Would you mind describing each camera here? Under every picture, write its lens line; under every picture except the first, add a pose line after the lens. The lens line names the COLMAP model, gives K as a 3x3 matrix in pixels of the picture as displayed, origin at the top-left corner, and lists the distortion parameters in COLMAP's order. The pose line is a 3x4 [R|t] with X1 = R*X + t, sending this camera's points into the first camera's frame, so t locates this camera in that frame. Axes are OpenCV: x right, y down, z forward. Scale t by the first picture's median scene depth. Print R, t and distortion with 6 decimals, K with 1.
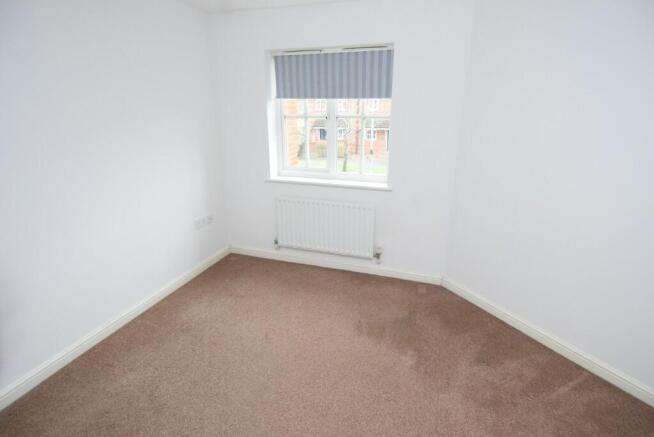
lens RADIAL K [[331.9, 0, 327.0], [0, 331.9, 218.5], [0, 0, 1]] dist [-0.000193, -0.000201]
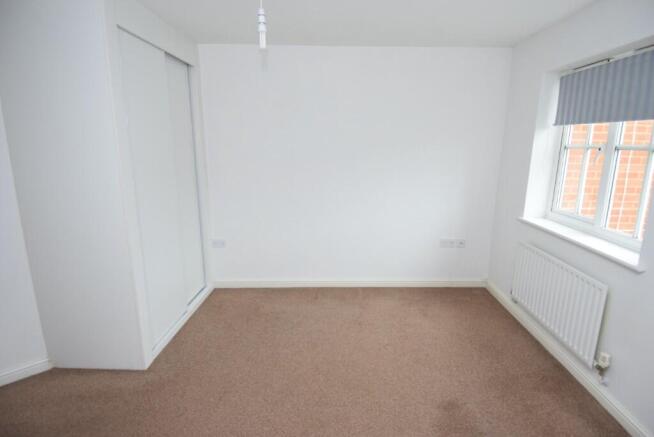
lens RADIAL K [[341.4, 0, 333.7], [0, 341.4, 217.4], [0, 0, 1]] dist [0.000098, 0.000013]
pose [[0.299750, 0.199565, -0.932911, 0.538798], [-0.286833, 0.951484, 0.111376, -0.085278], [0.909877, 0.234205, 0.342449, 0.271608]]
